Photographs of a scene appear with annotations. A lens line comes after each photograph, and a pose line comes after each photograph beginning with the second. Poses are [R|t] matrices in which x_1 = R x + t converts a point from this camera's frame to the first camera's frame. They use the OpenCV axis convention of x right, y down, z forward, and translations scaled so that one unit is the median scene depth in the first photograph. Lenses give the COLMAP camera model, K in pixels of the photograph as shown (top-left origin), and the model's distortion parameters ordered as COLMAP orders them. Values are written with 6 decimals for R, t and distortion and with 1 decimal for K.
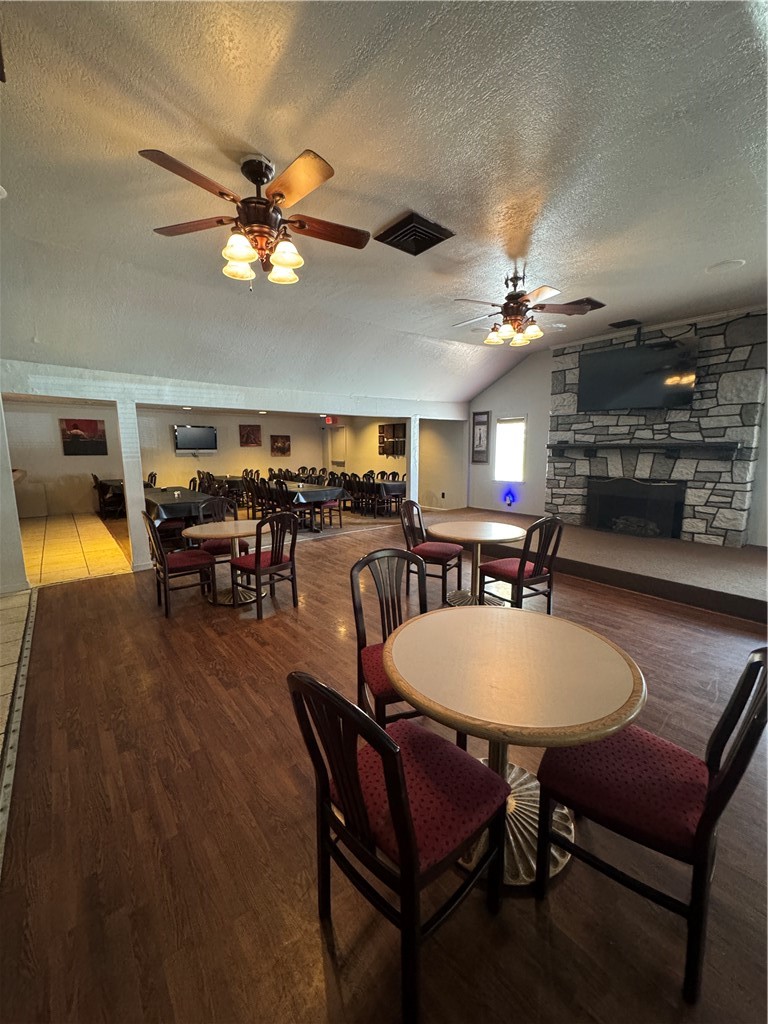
lens RADIAL K [[408.2, 0, 384.0], [0, 408.2, 512.0], [0, 0, 1]] dist [-0.000810, -0.000143]
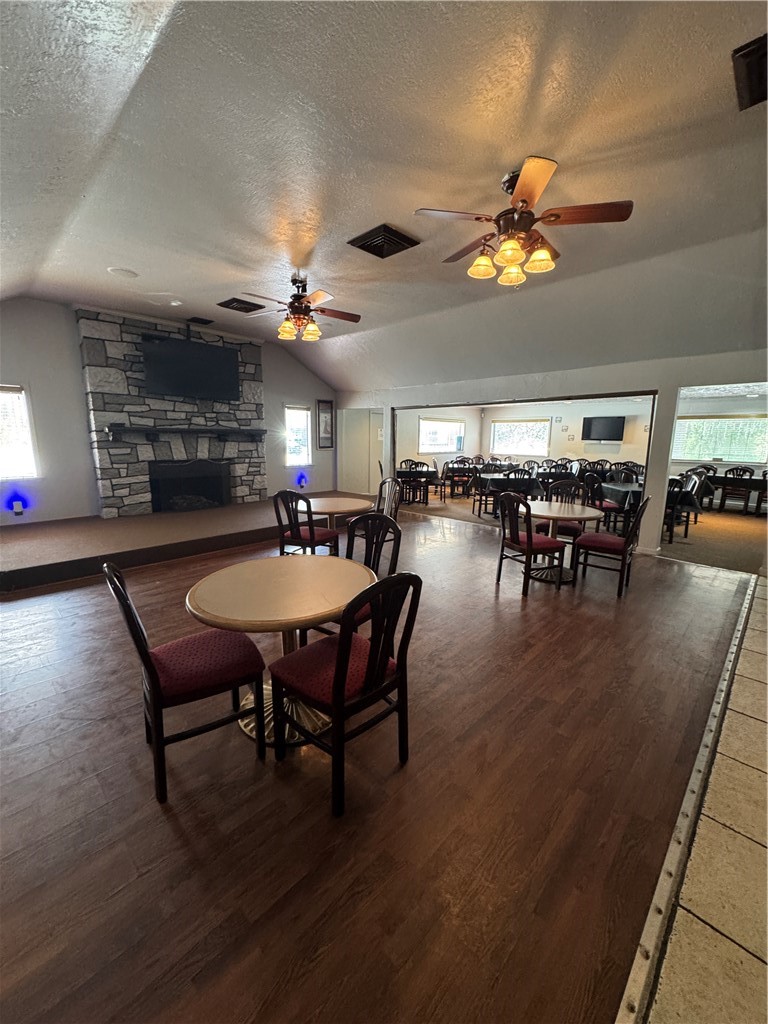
lens RADIAL K [[408.2, 0, 384.0], [0, 408.2, 512.0], [0, 0, 1]] dist [-0.000810, -0.000143]
pose [[-0.119270, -0.182102, 0.976019, -0.602760], [0.140838, 0.969993, 0.198188, -0.096168], [-0.982822, 0.161098, -0.090045, 0.636404]]
